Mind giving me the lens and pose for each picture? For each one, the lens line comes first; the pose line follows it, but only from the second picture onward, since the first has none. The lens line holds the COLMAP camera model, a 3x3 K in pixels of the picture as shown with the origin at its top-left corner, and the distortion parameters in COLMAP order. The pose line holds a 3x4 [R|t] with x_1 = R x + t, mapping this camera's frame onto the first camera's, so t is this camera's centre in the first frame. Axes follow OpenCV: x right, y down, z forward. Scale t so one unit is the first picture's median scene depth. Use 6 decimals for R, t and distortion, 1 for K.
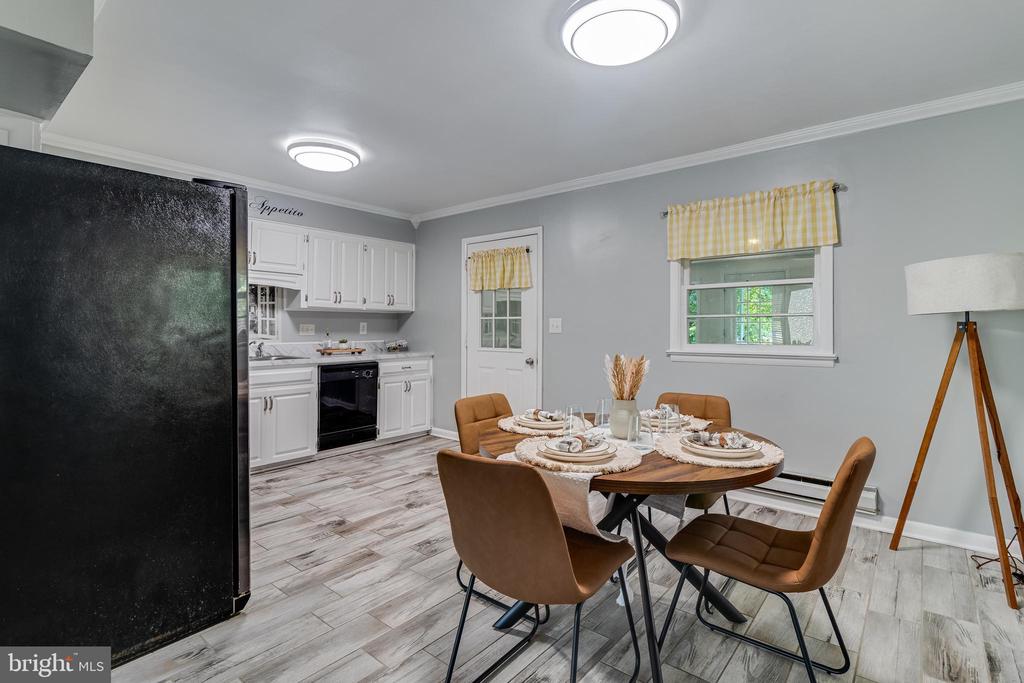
lens RADIAL K [[494.9, 0, 511.6], [0, 494.9, 327.1], [0, 0, 1]] dist [0.003502, 0.000713]
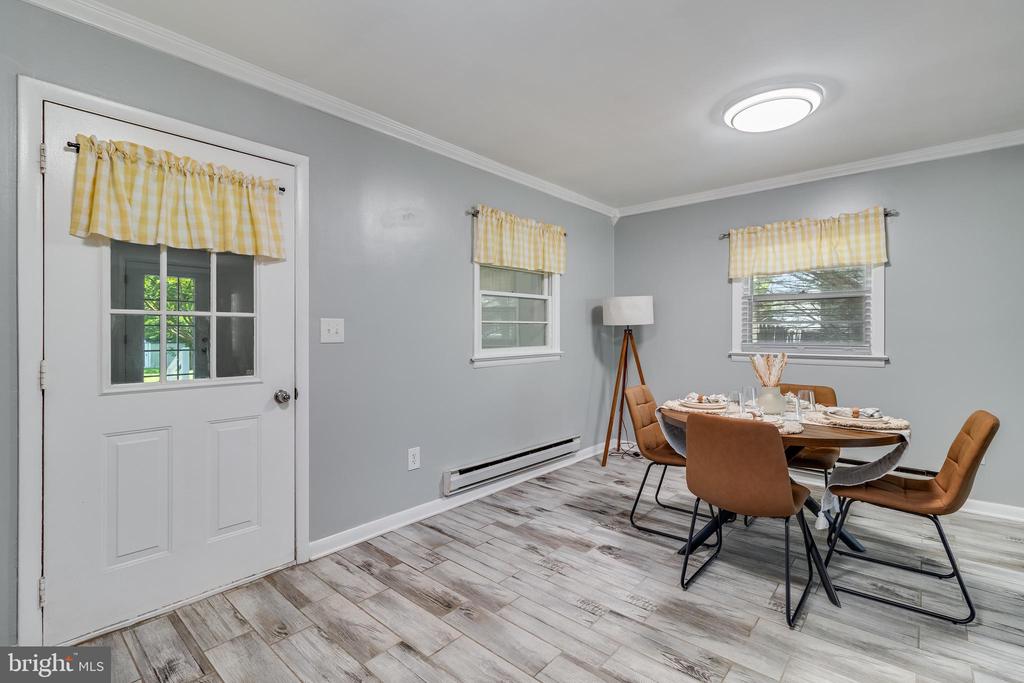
lens RADIAL K [[468.3, 0, 512.0], [0, 468.3, 341.5], [0, 0, 1]] dist [-0.001673, -0.000144]
pose [[0.028611, -0.015652, 0.999468, -0.488399], [0.006927, 0.999857, 0.015459, 0.003146], [-0.999567, 0.006481, 0.028716, 0.766993]]
